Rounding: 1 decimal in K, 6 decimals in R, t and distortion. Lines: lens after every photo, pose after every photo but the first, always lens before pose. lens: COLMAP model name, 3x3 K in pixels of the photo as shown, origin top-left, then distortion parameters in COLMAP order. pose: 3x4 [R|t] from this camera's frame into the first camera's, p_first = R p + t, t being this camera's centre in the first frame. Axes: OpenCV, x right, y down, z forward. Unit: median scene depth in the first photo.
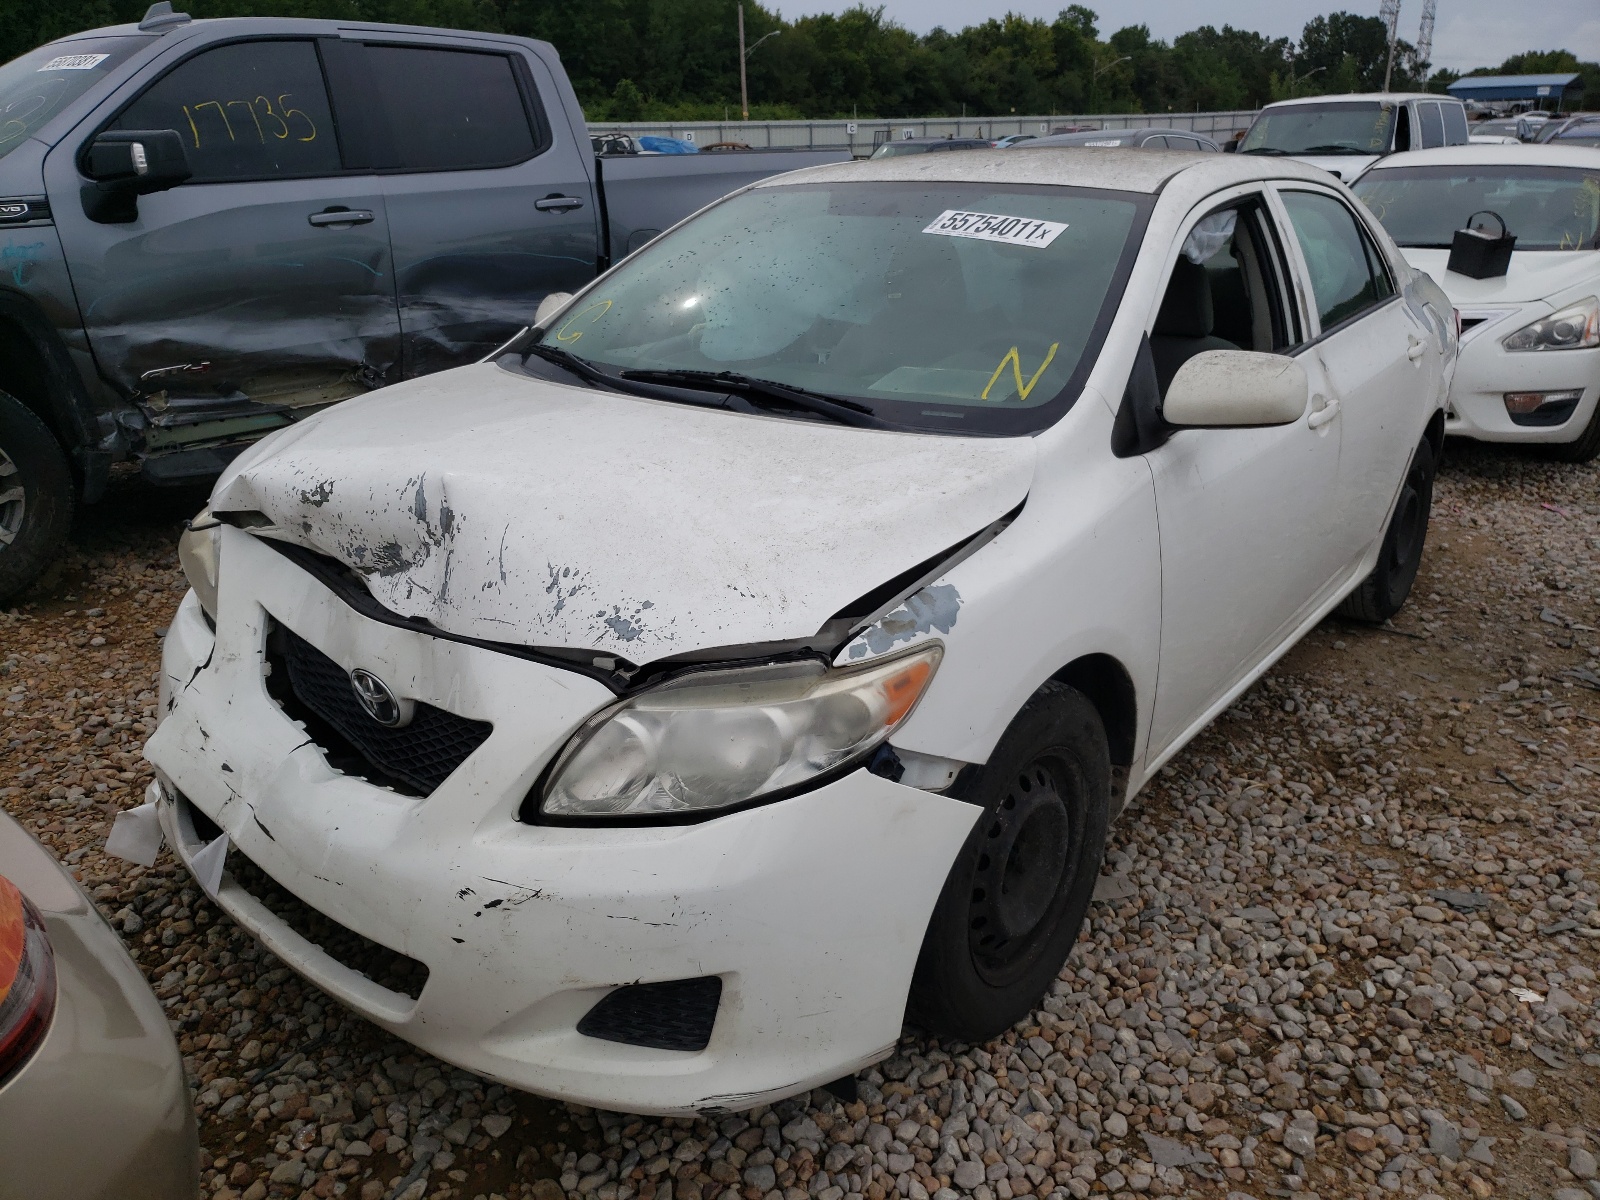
lens RADIAL K [[1217.7, 0, 793.9], [0, 1217.7, 624.2], [0, 0, 1]] dist [0.017488, -0.002752]
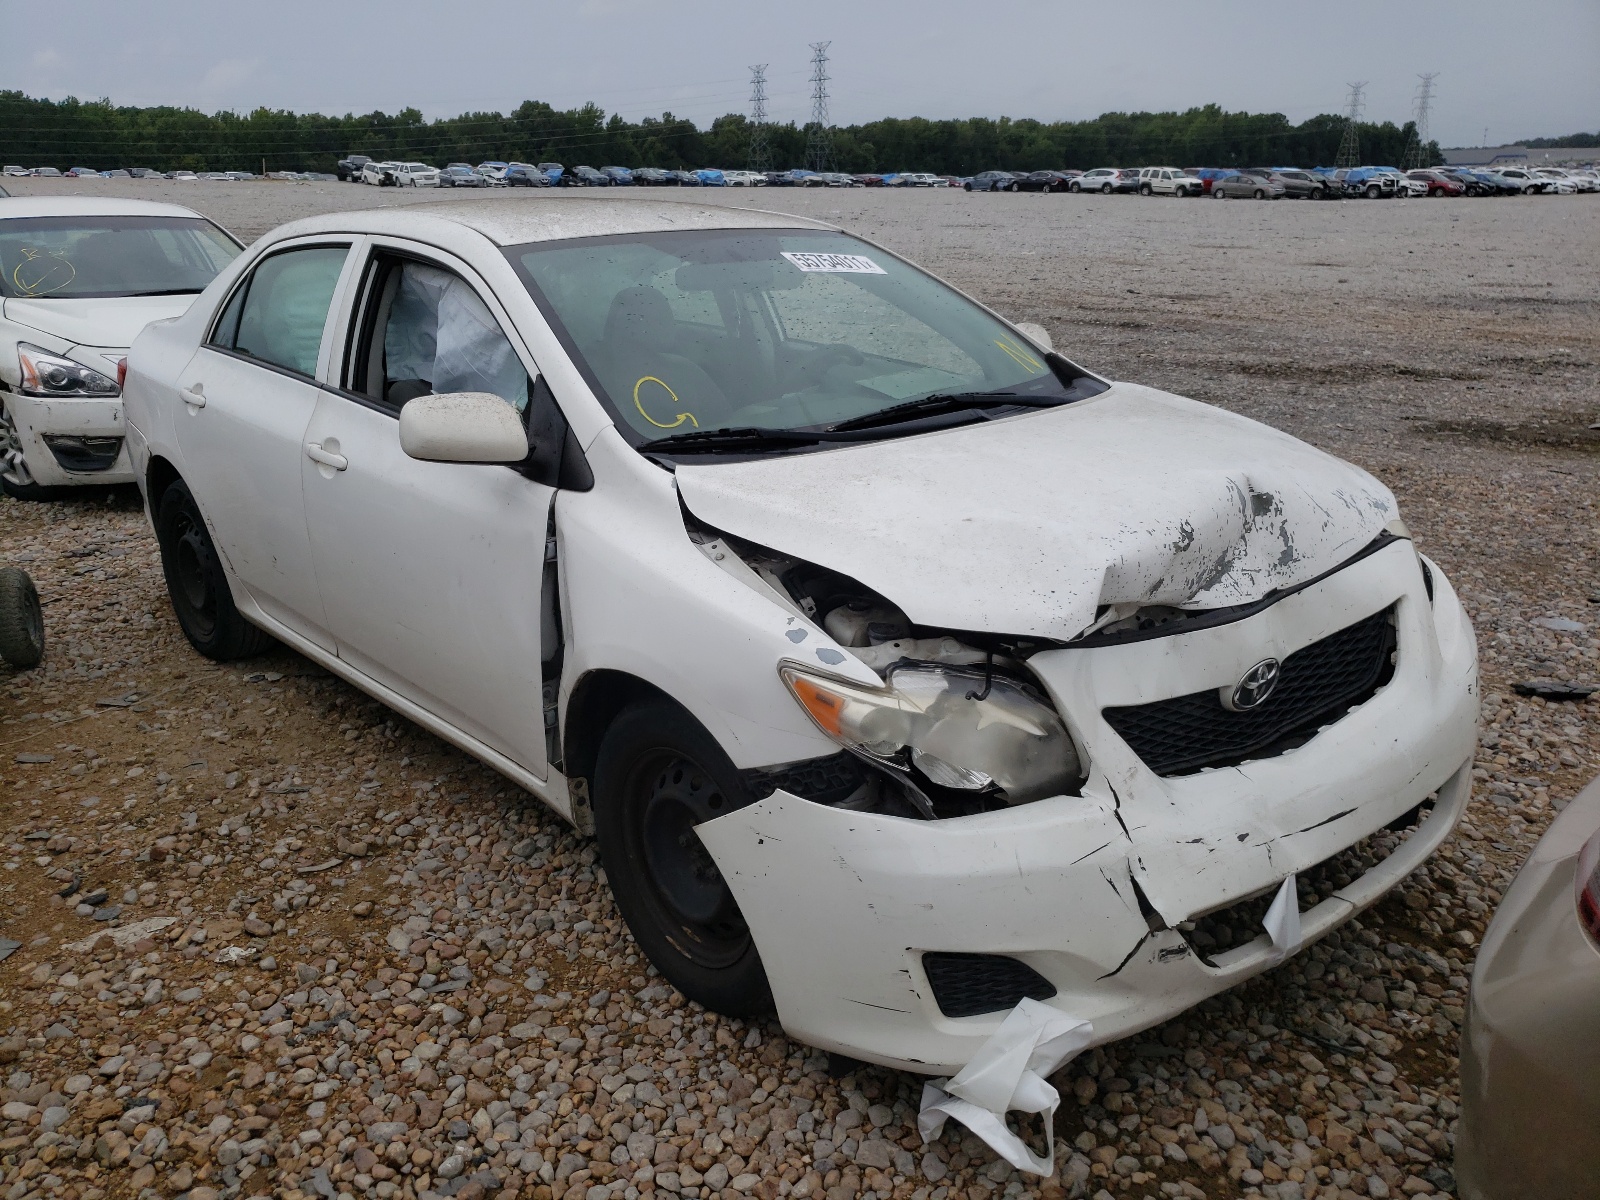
lens RADIAL K [[1217.7, 0, 793.9], [0, 1217.7, 624.2], [0, 0, 1]] dist [0.017488, -0.002752]
pose [[0.172890, -0.322983, 0.930479, -1.466383], [0.354813, 0.901702, 0.247067, -0.423372], [-0.918813, 0.287430, 0.270493, 1.094192]]
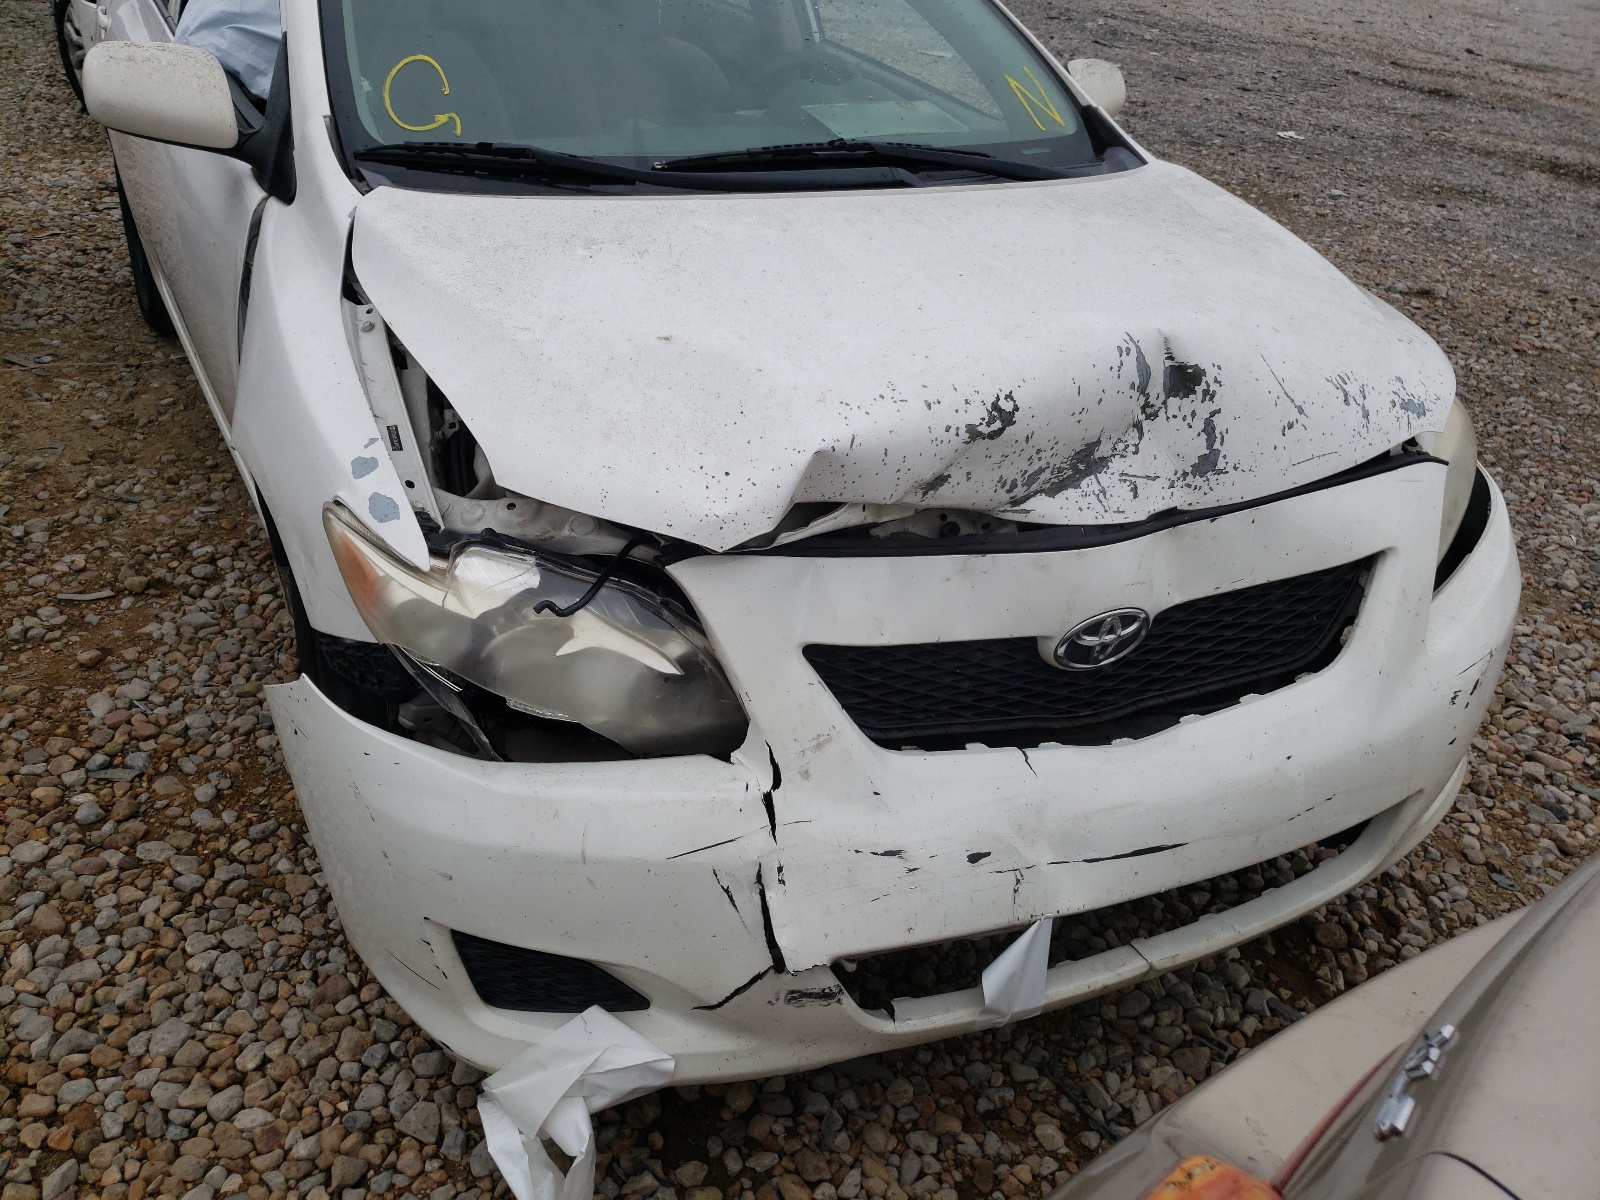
lens RADIAL K [[1217.7, 0, 793.9], [0, 1217.7, 624.2], [0, 0, 1]] dist [0.017488, -0.002752]
pose [[0.393537, -0.455692, 0.798420, -1.060144], [0.237783, 0.889401, 0.390417, -0.305688], [-0.888025, 0.036207, 0.458368, 0.836627]]
